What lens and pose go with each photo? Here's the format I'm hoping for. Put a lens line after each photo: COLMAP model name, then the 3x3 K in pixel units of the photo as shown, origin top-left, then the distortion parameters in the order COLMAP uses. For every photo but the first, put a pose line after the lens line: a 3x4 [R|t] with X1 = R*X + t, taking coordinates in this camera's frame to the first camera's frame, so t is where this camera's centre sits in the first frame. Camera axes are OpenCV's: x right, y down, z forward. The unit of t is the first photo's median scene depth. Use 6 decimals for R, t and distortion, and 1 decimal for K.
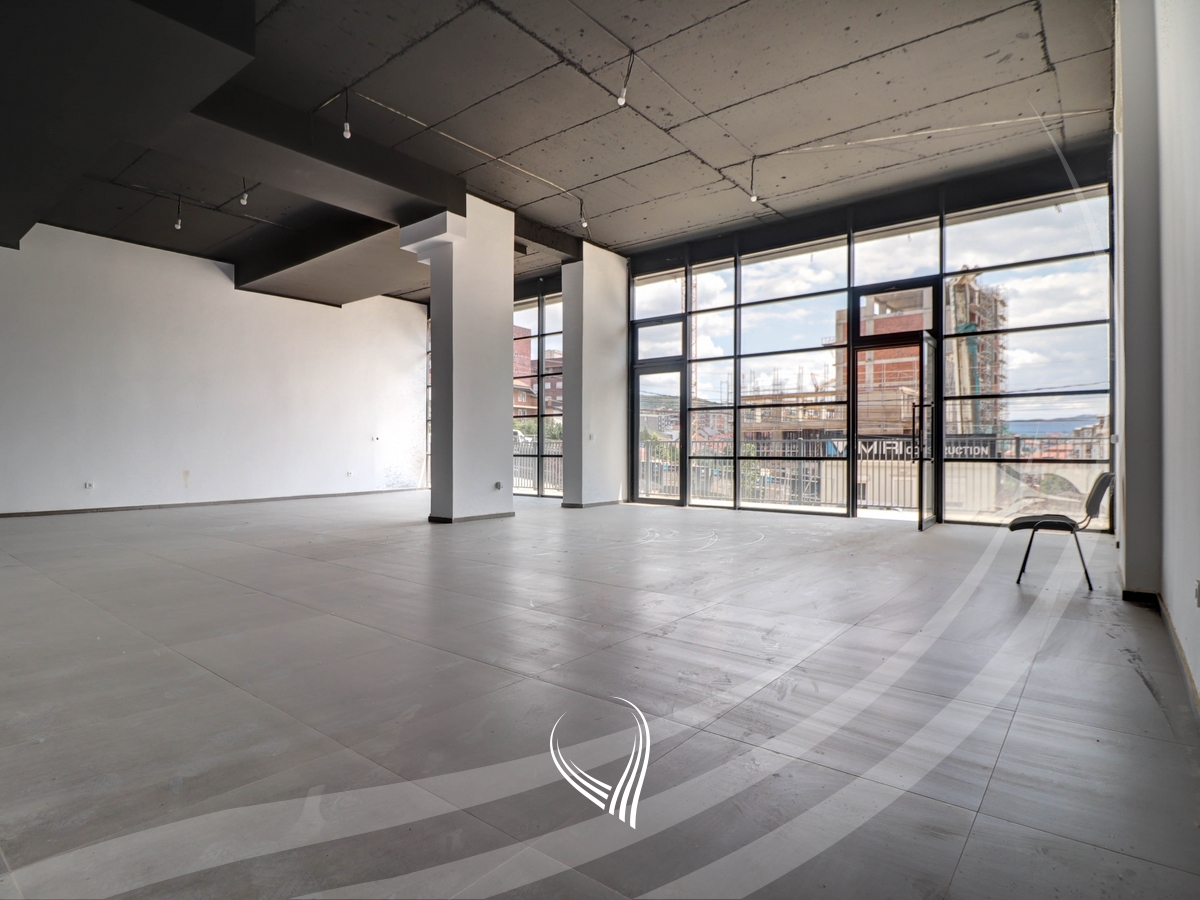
lens RADIAL K [[643.4, 0, 603.8], [0, 643.4, 445.8], [0, 0, 1]] dist [-0.001060, -0.000791]
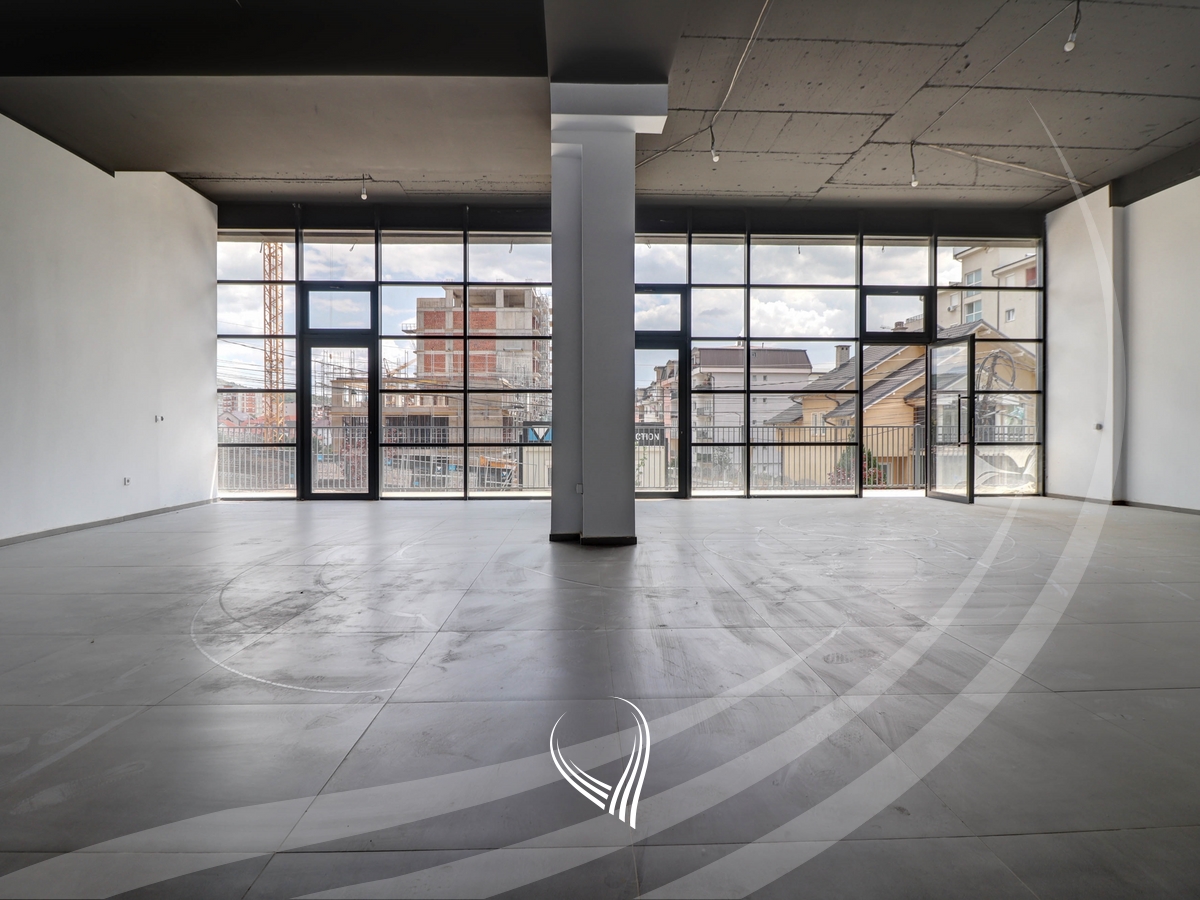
lens RADIAL K [[618.6, 0, 600.1], [0, 618.6, 432.3], [0, 0, 1]] dist [0.002027, 0.000138]
pose [[0.758732, 0.001401, 0.651401, -0.306146], [-0.001324, 0.999999, -0.000609, 0.000855], [-0.651401, -0.000400, 0.758733, 0.242213]]
